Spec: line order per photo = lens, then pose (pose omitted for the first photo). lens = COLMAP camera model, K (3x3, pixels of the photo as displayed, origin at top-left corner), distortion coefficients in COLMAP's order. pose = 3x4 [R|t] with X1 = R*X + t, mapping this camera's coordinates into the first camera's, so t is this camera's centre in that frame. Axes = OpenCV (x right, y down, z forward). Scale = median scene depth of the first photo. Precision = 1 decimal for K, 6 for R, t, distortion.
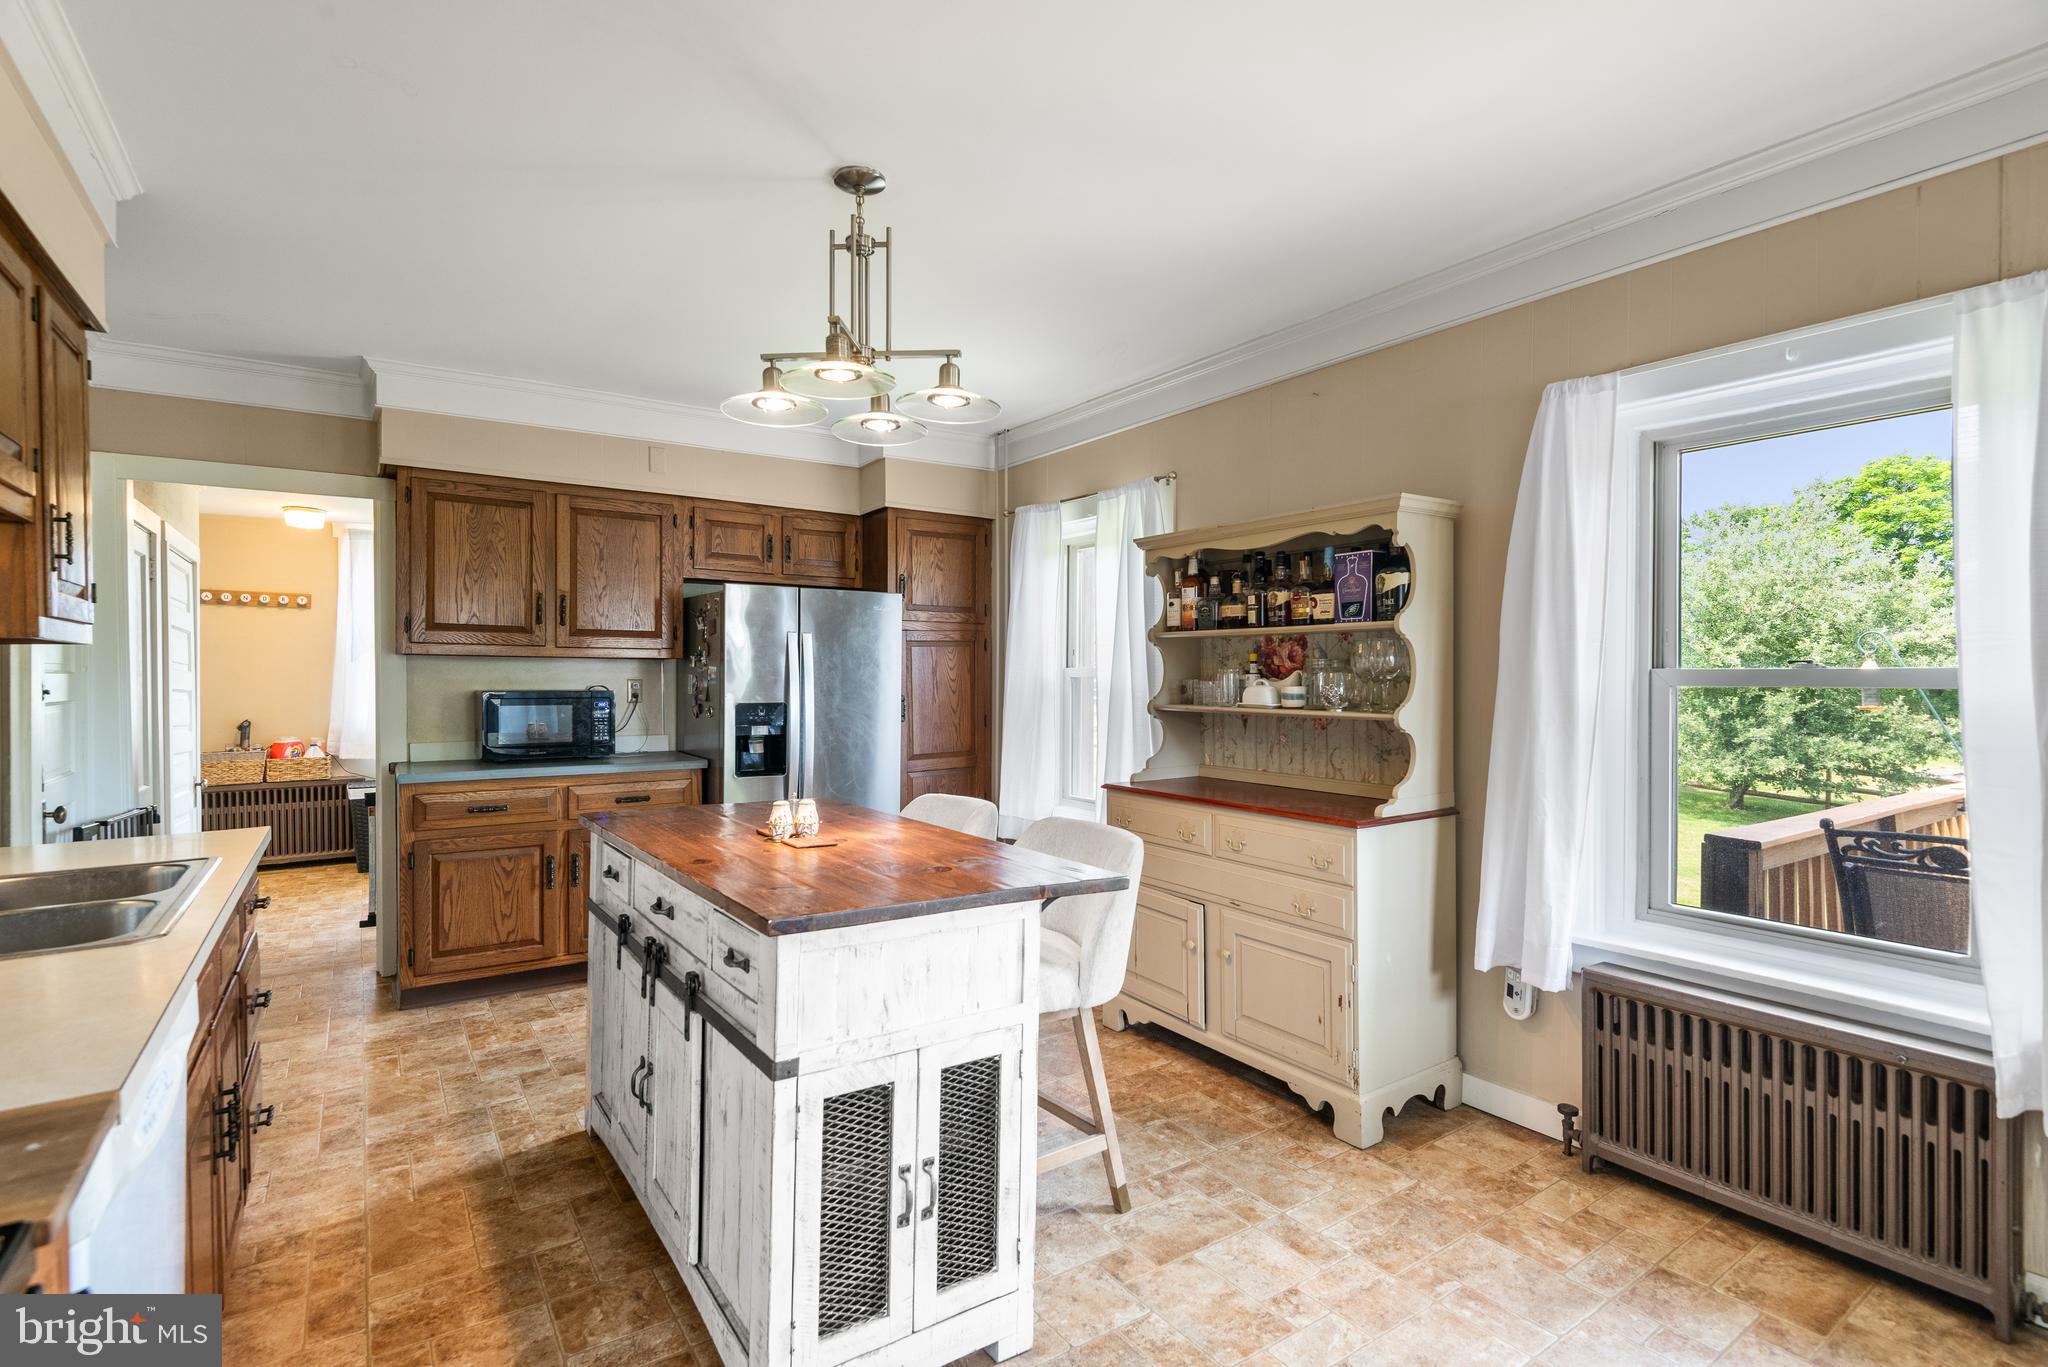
lens RADIAL K [[968.4, 0, 1025.2], [0, 968.4, 687.1], [0, 0, 1]] dist [0.010990, -0.004686]
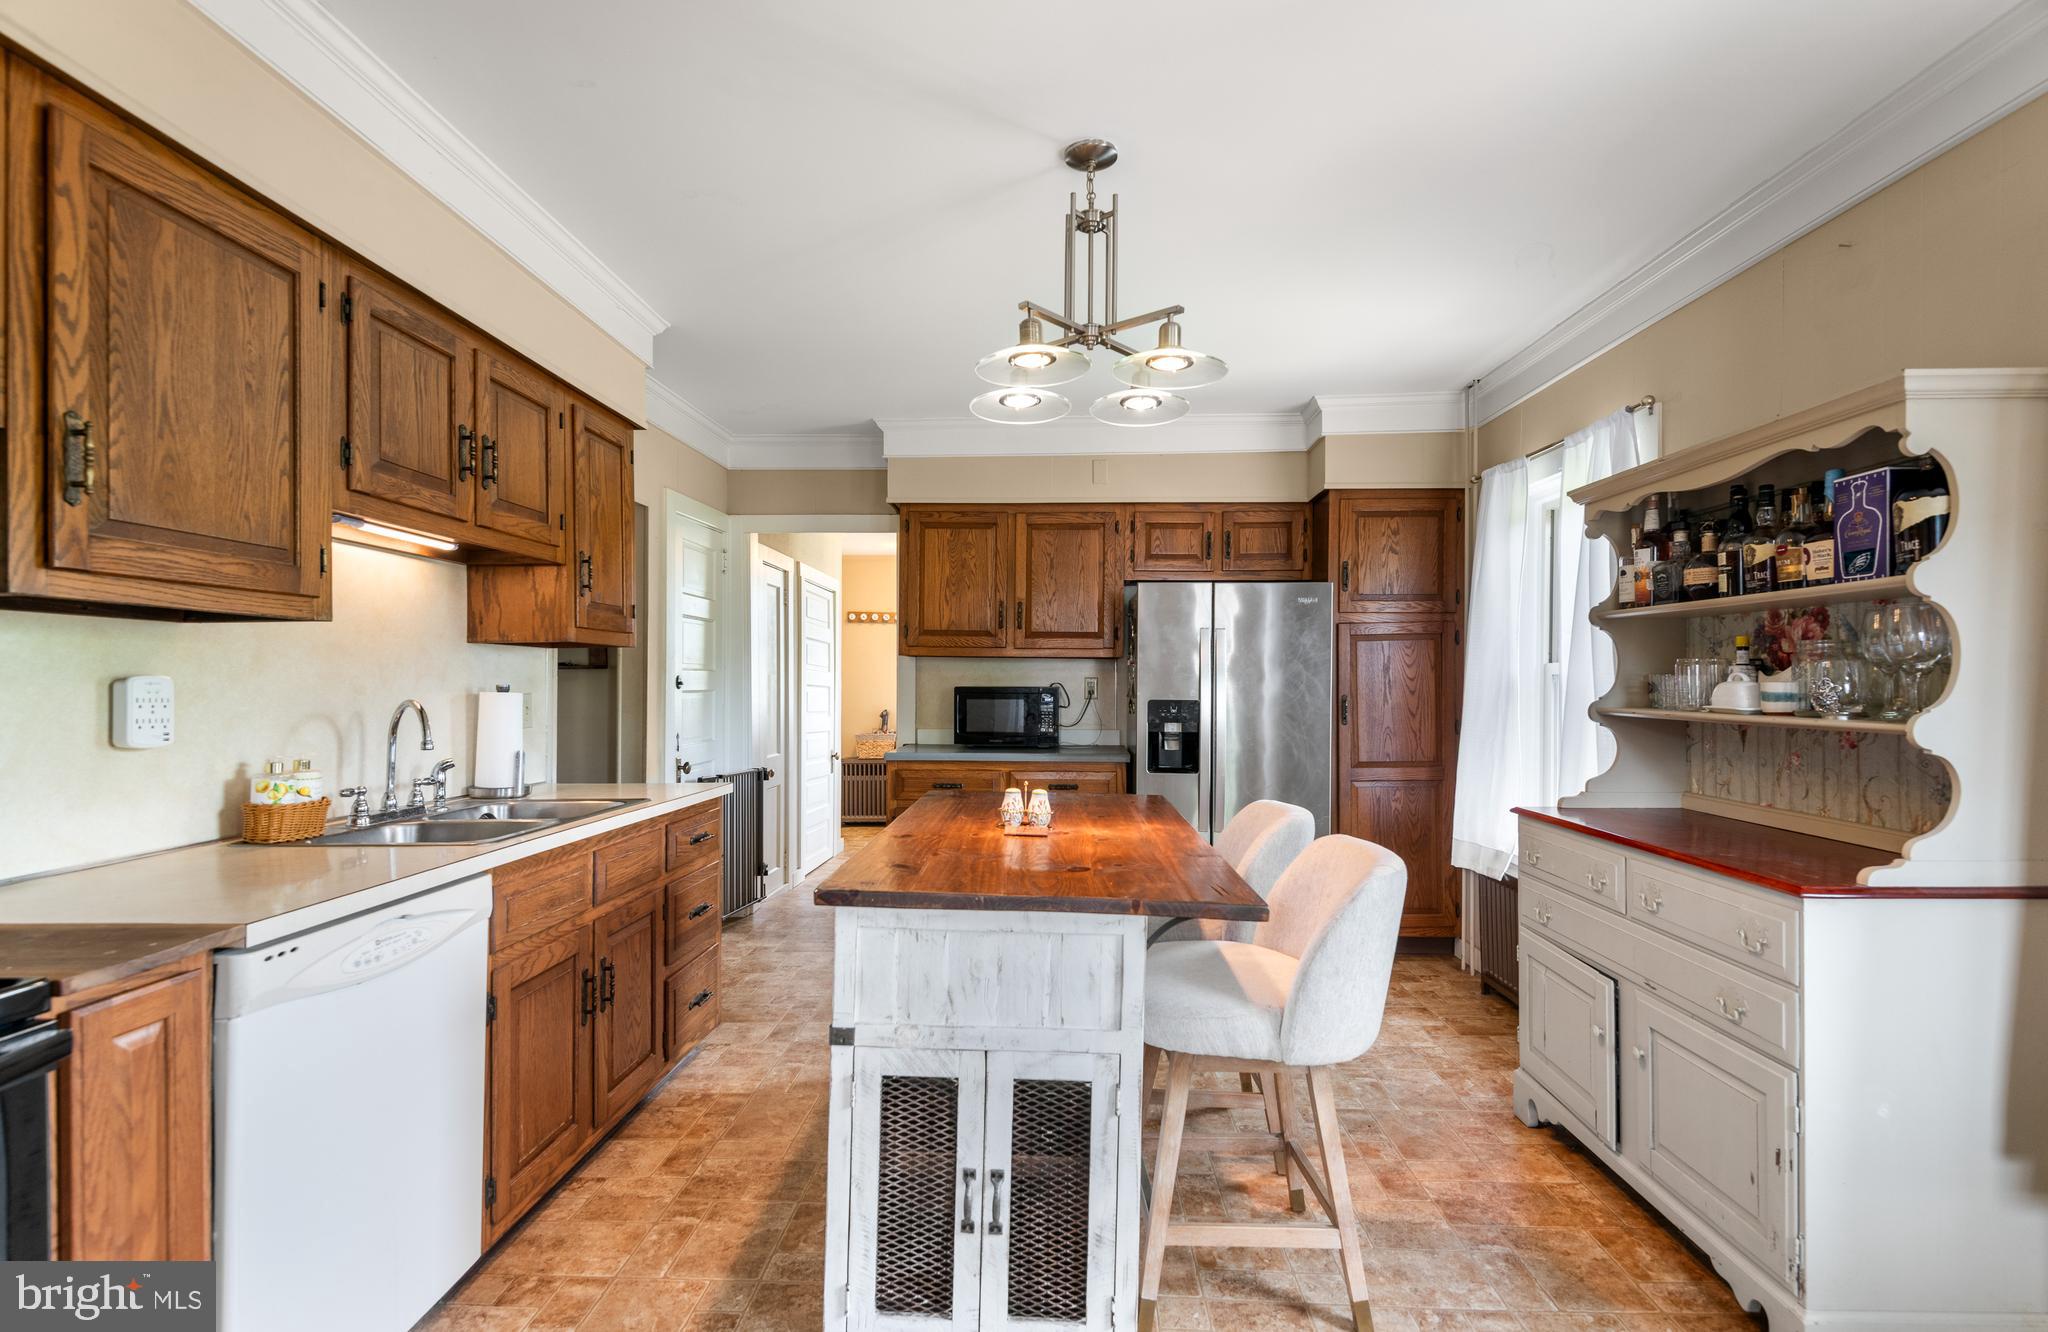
lens RADIAL K [[973.0, 0, 1019.7], [0, 973.0, 680.4], [0, 0, 1]] dist [0.012250, -0.011526]
pose [[0.799858, 0.001185, -0.600188, 0.251486], [-0.009592, 0.999896, -0.010810, 0.010279], [0.600112, 0.014403, 0.799786, 0.129227]]
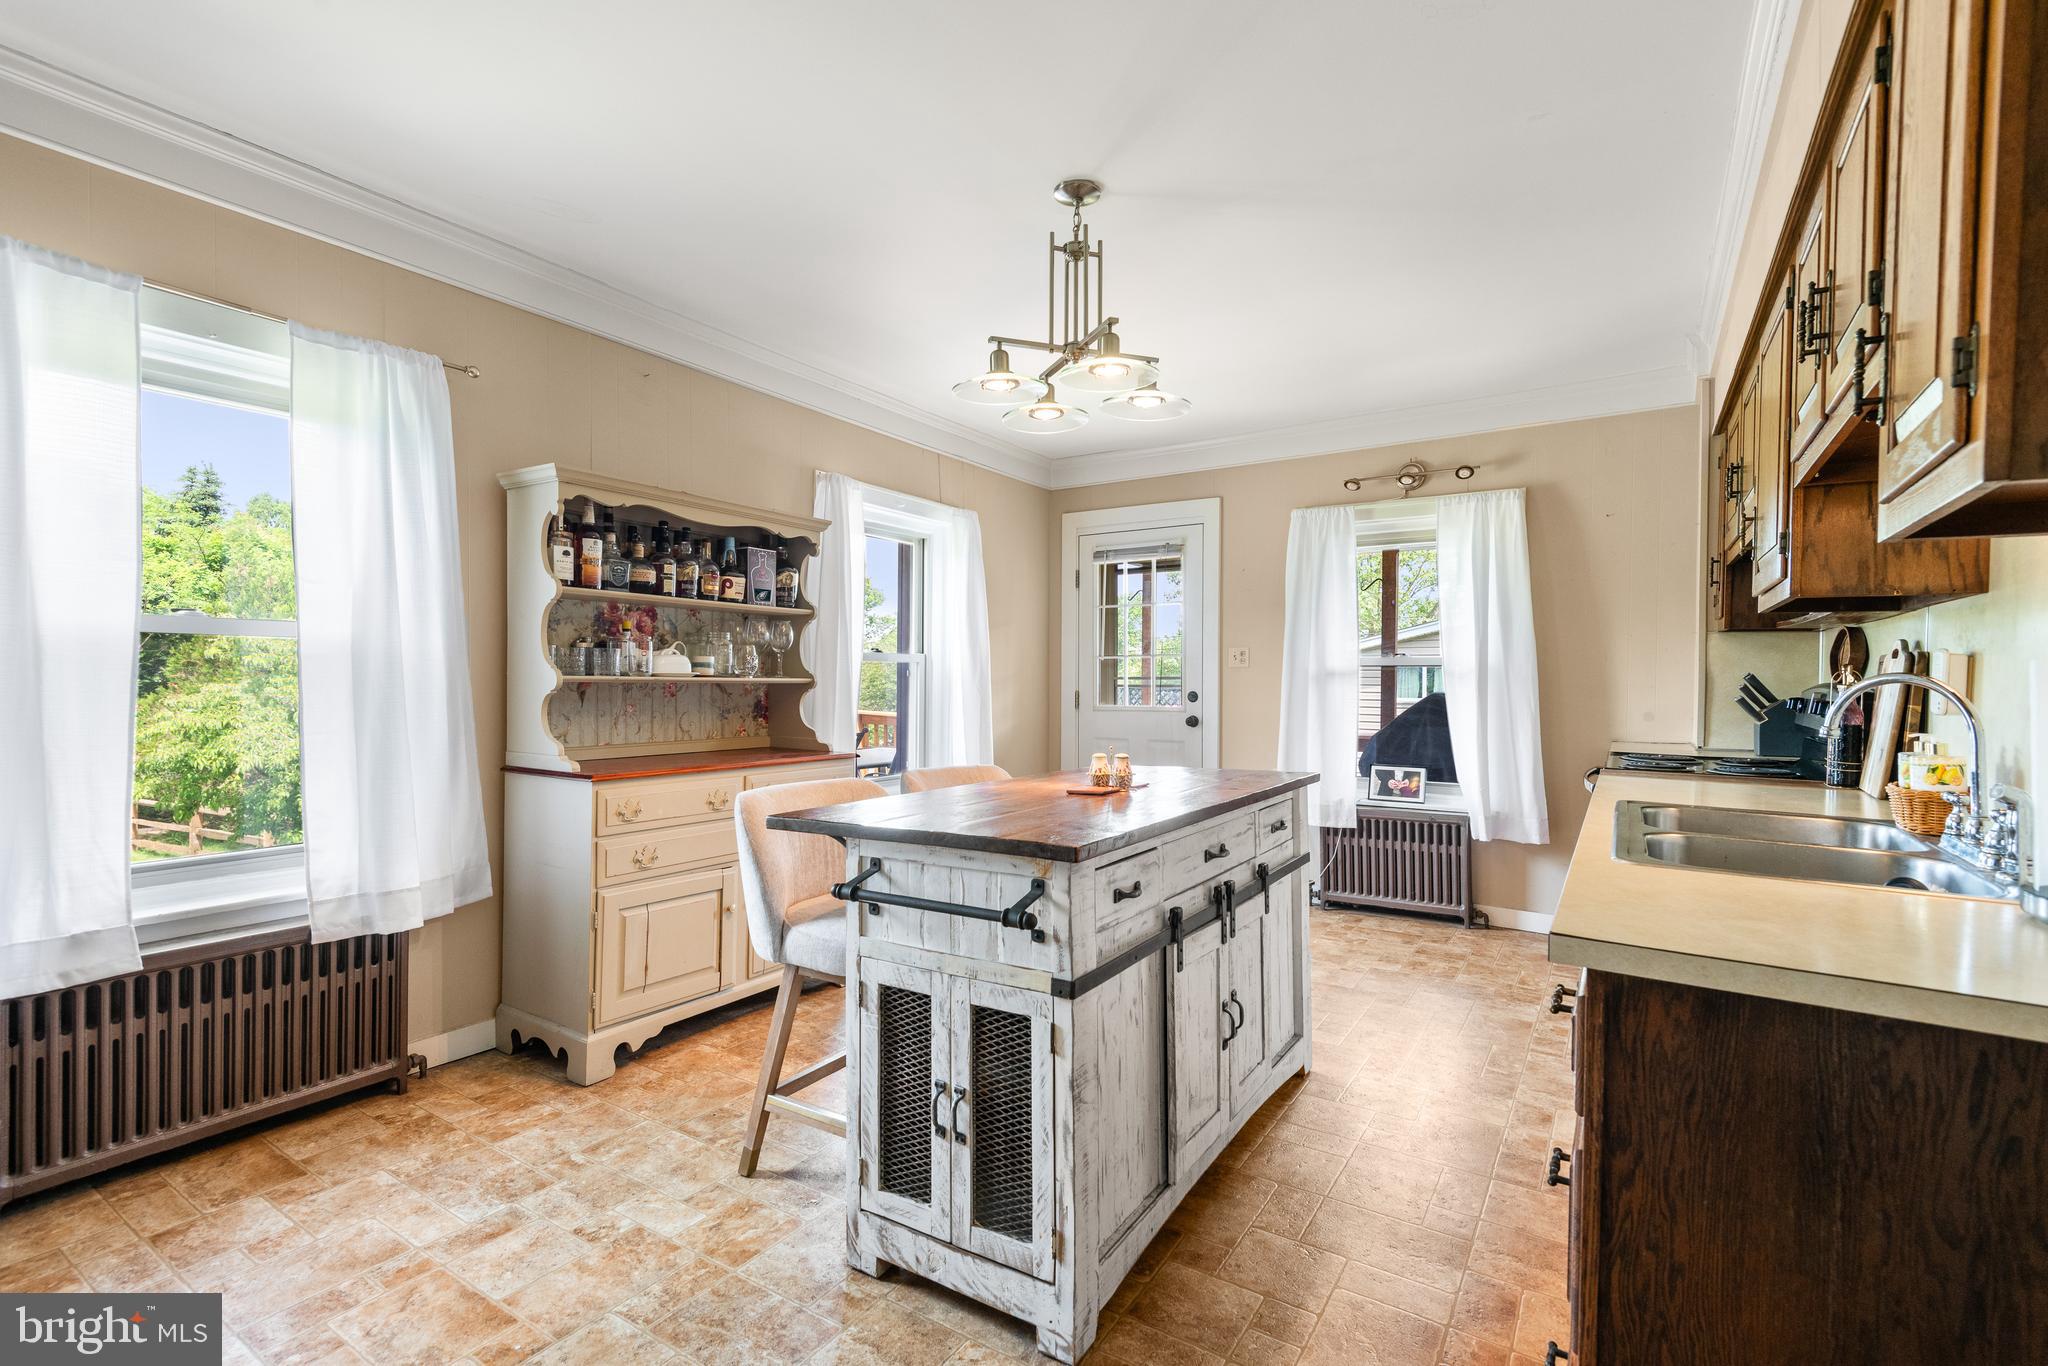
lens RADIAL K [[940.6, 0, 1027.9], [0, 940.6, 689.4], [0, 0, 1]] dist [0.015711, -0.009051]
pose [[-0.396890, -0.007637, 0.917834, -0.813302], [0.005713, 0.999925, 0.010790, 0.026608], [-0.917848, 0.009526, -0.396817, 1.048423]]
